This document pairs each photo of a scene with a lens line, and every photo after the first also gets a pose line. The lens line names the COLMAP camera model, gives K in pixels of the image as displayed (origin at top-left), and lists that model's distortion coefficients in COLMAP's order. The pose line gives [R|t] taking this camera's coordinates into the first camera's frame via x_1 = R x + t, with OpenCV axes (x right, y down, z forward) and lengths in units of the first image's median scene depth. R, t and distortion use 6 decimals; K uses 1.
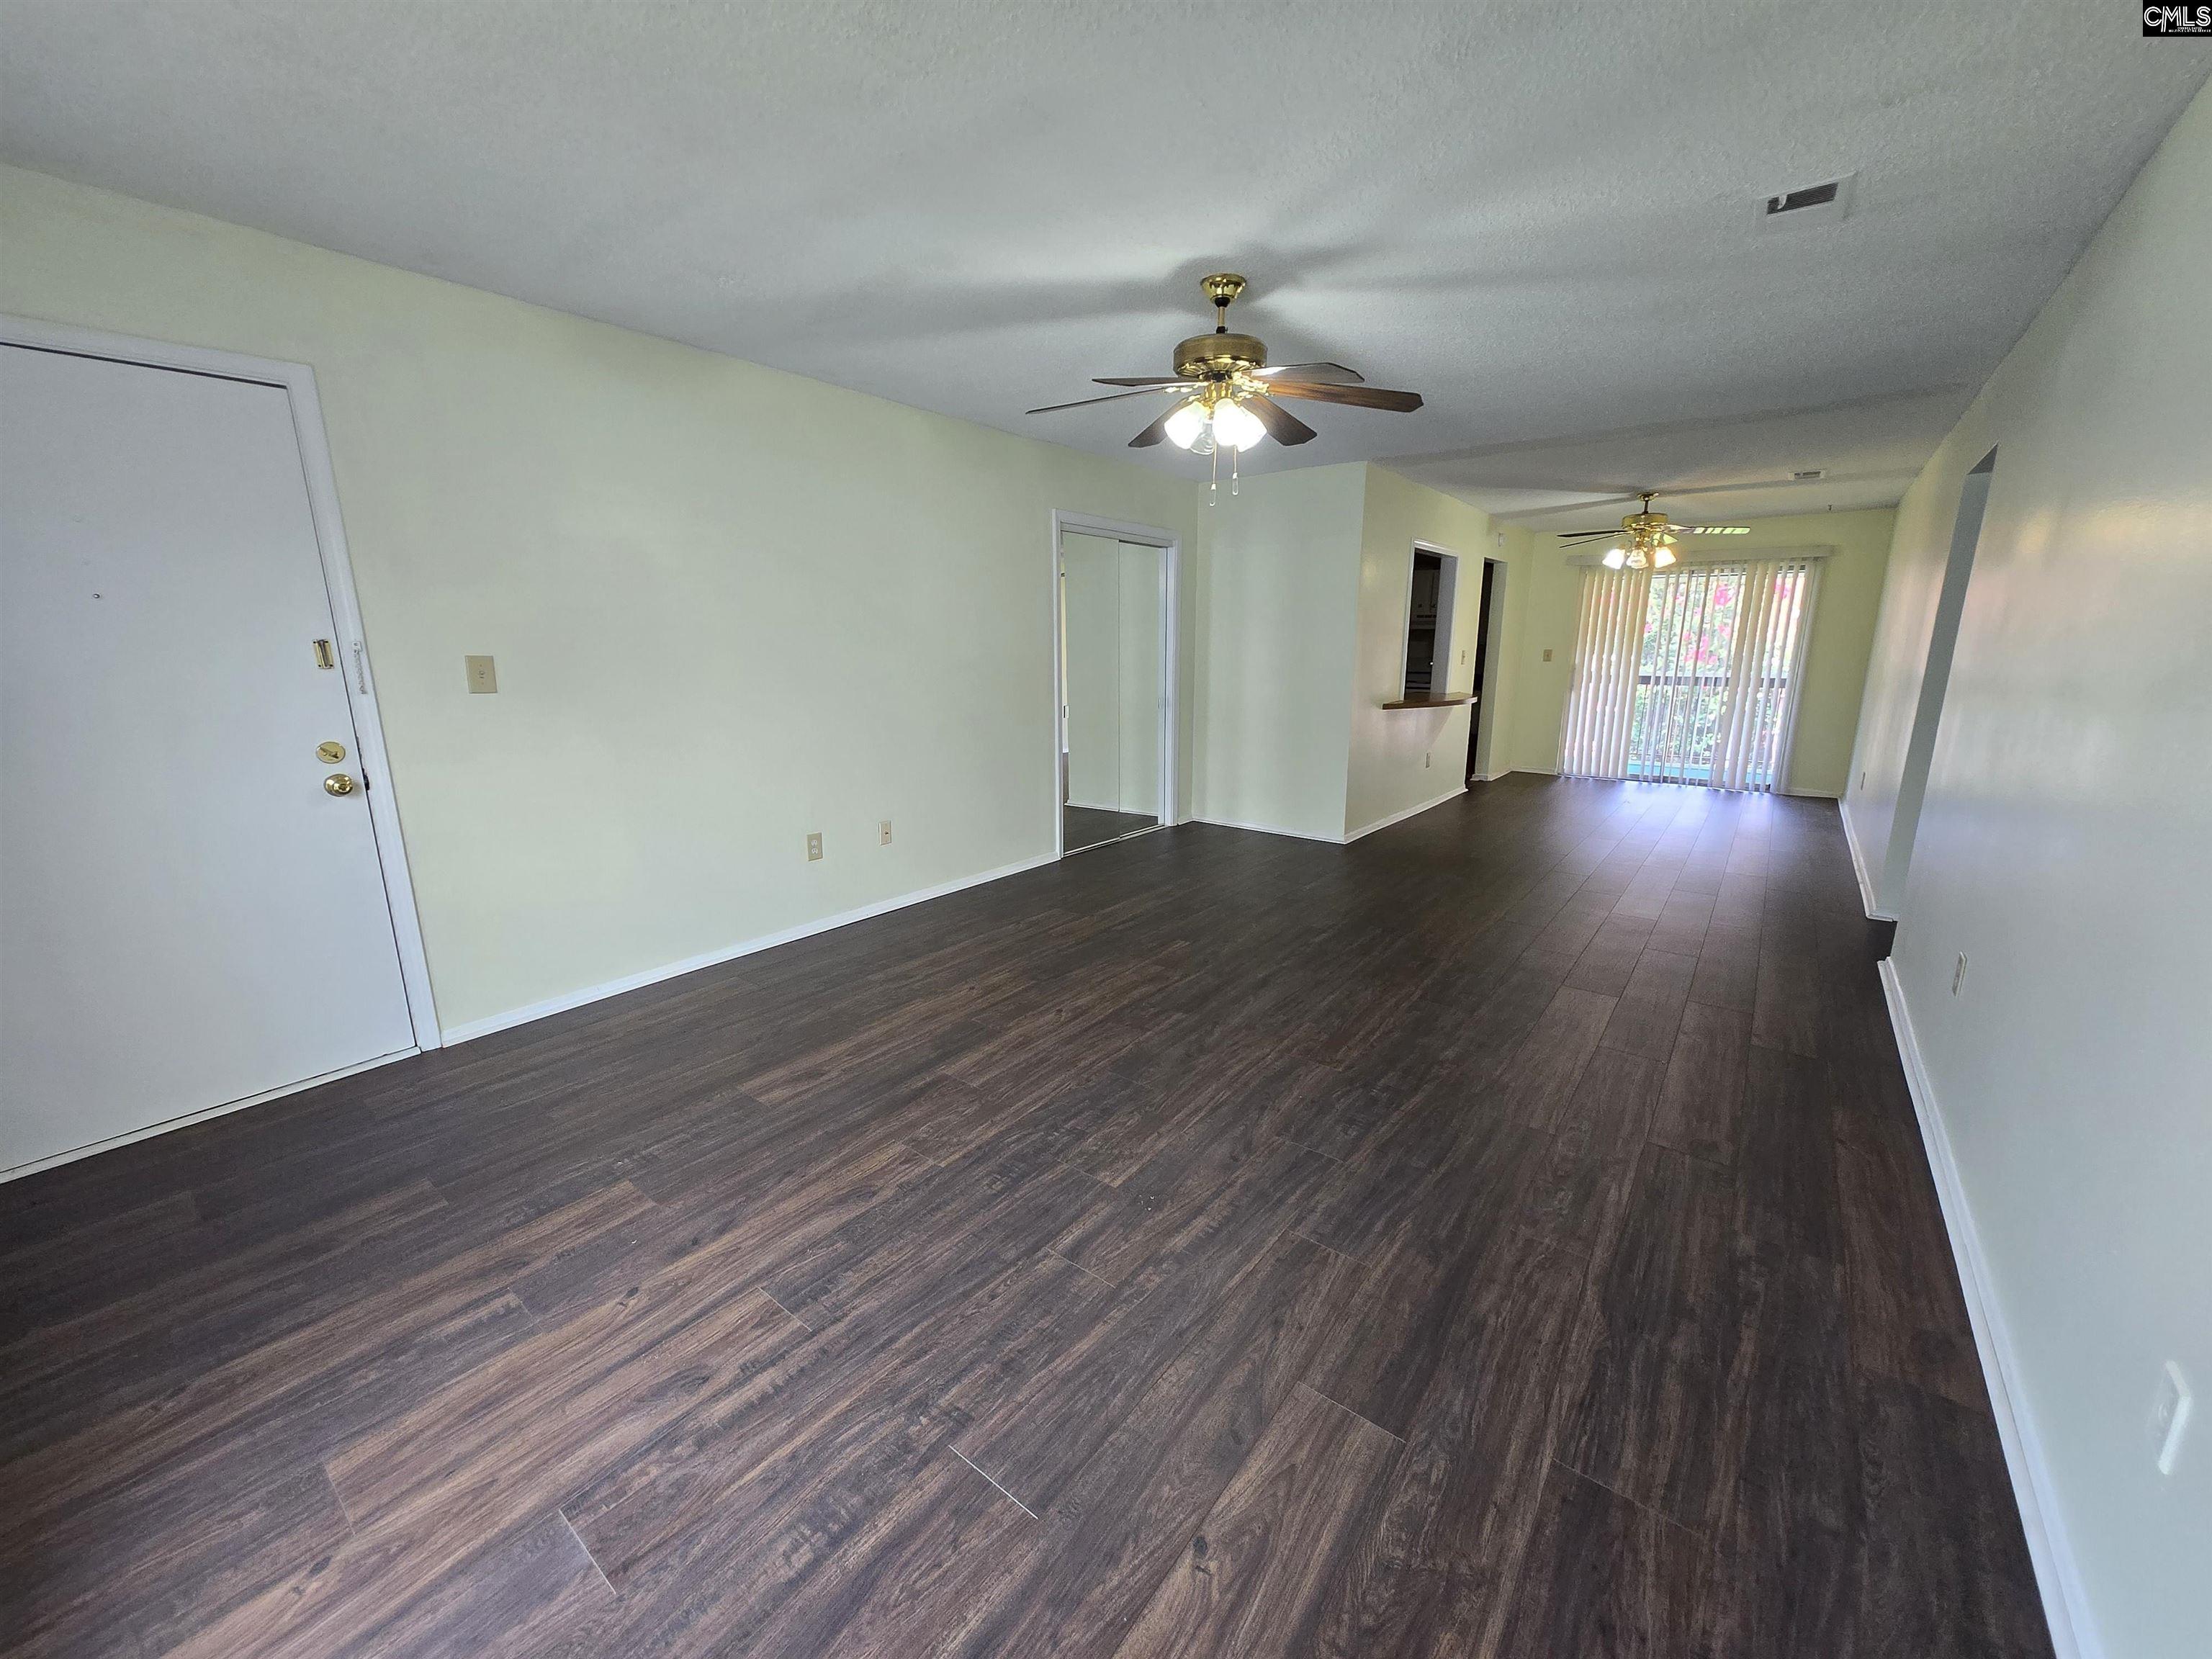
lens RADIAL K [[864.1, 0, 1106.9], [0, 864.1, 832.0], [0, 0, 1]] dist [0.000753, -0.000342]
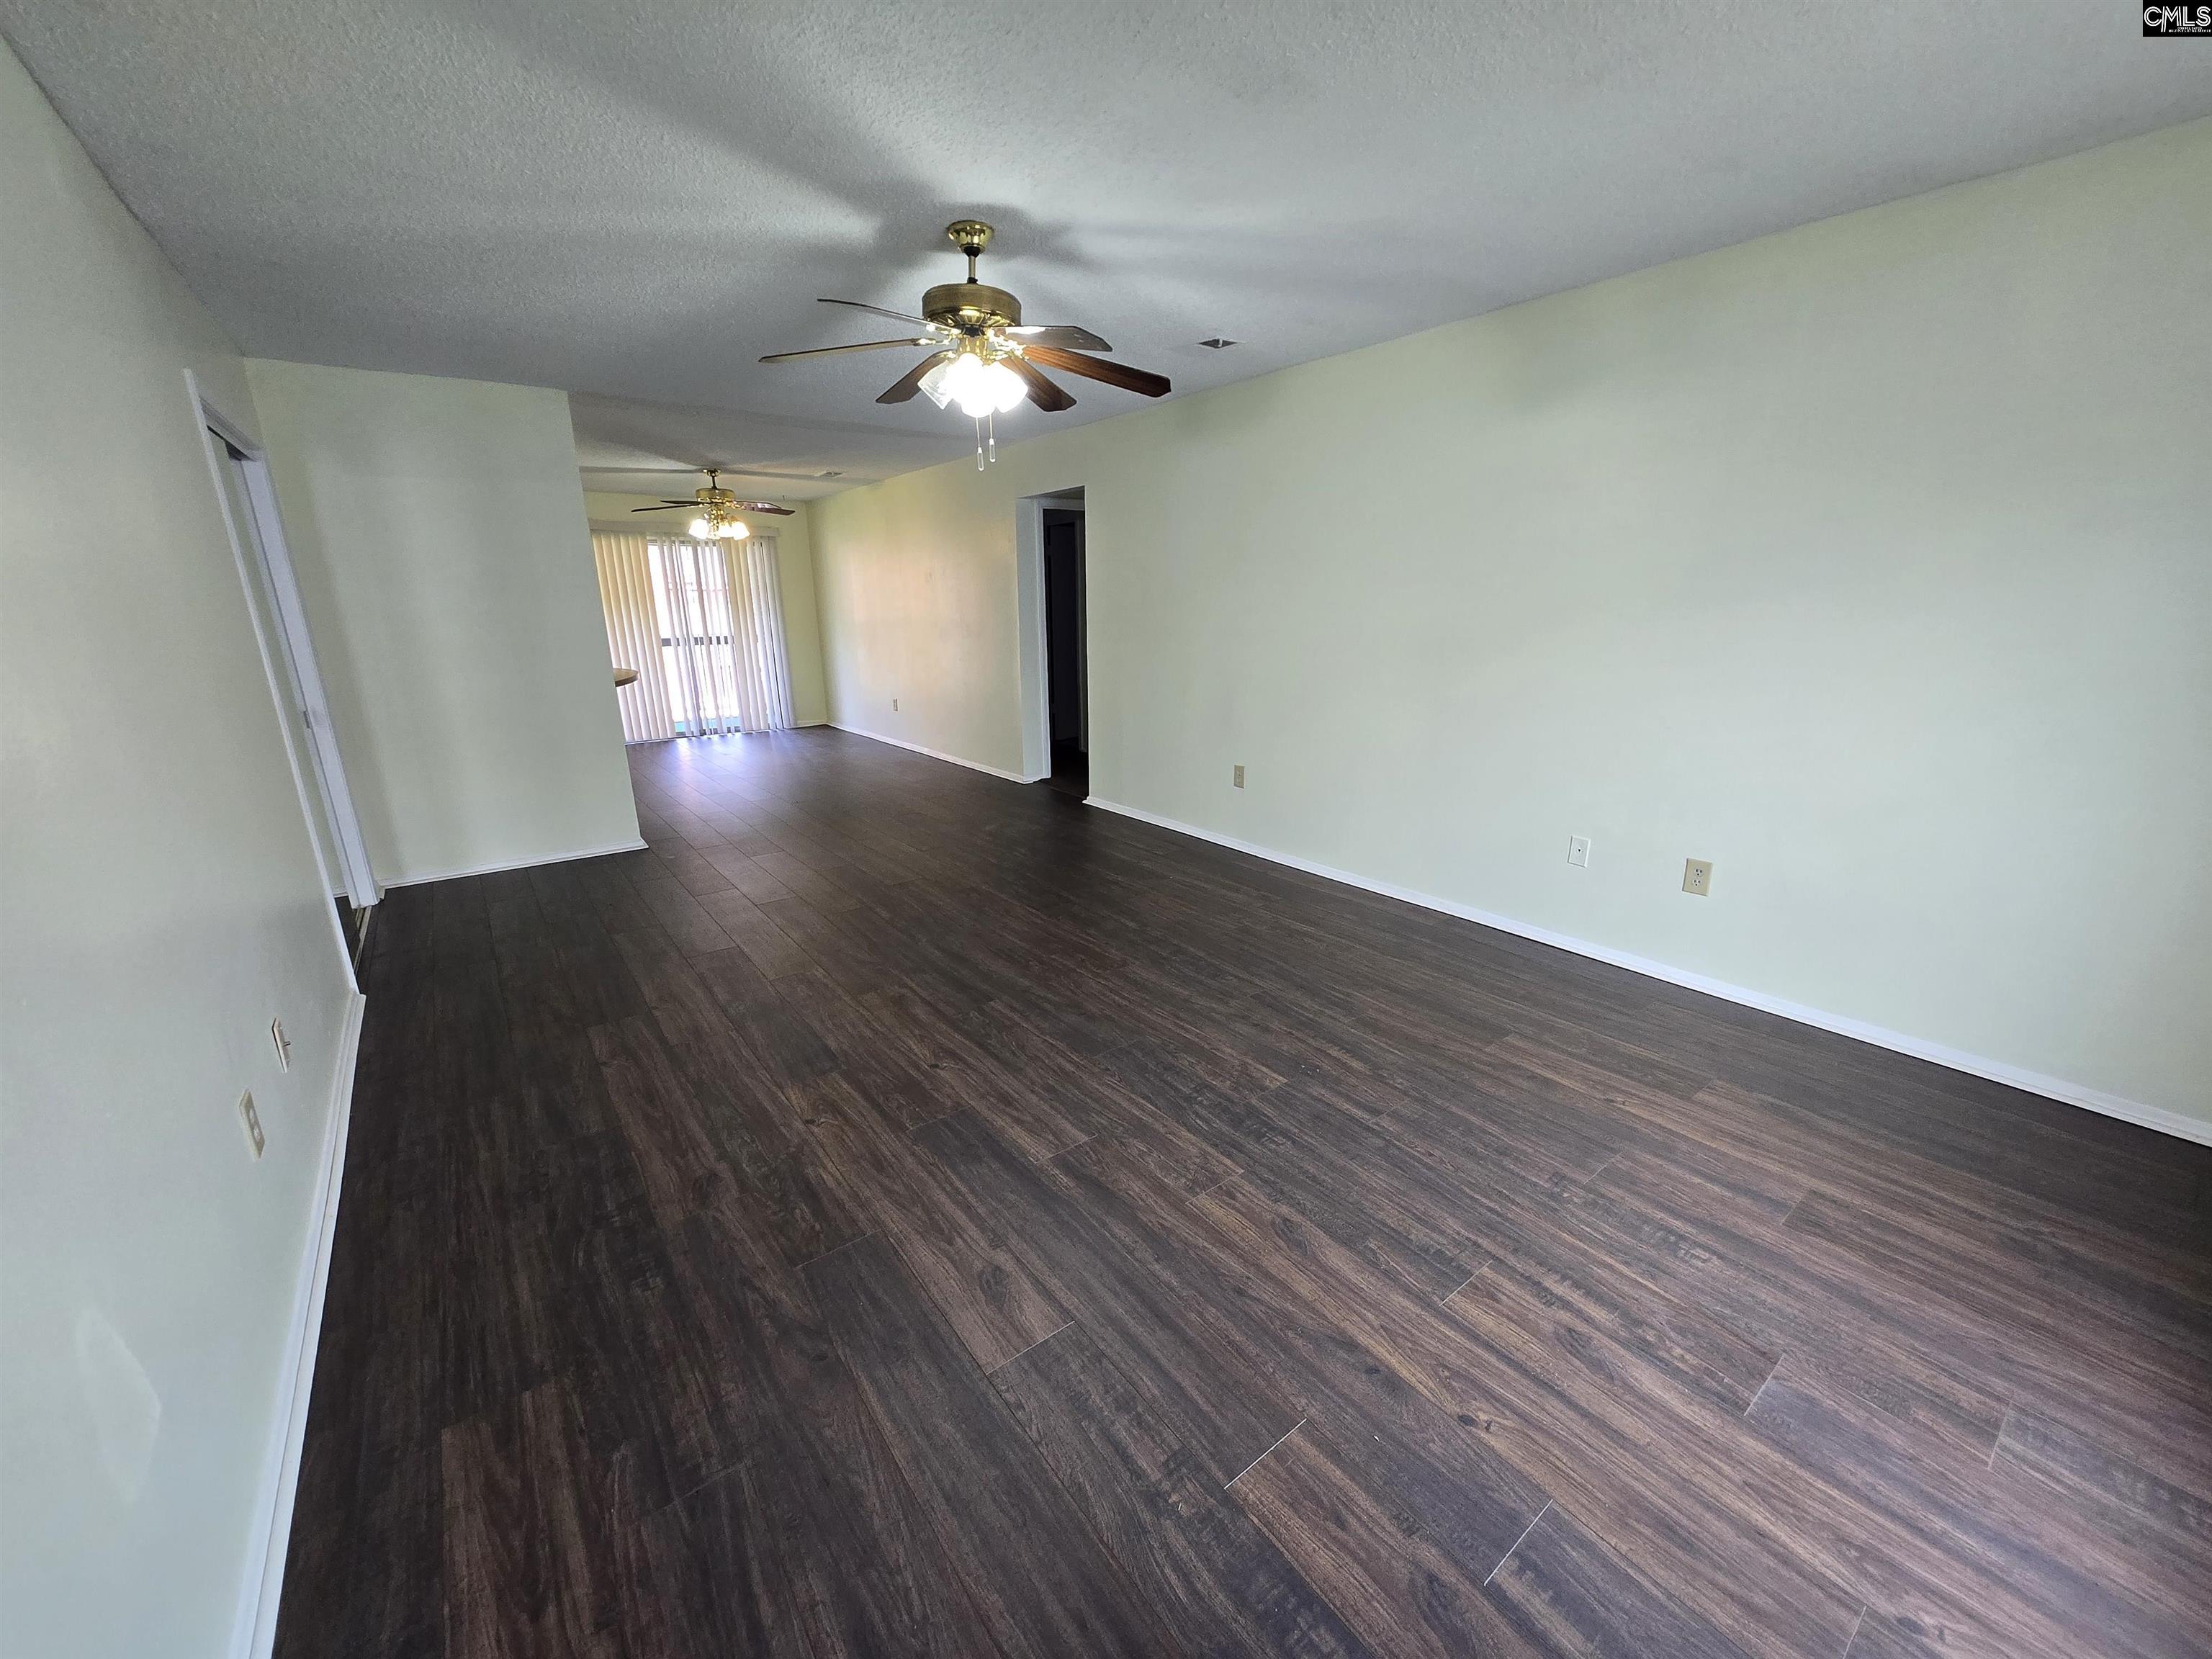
lens RADIAL K [[864.1, 0, 1108.7], [0, 864.1, 832.6], [0, 0, 1]] dist [0.000753, -0.000342]
pose [[0.255092, -0.259647, 0.931403, -1.282080], [0.219520, 0.953669, 0.205732, -0.242268], [-0.941668, 0.151981, 0.300271, 1.015957]]
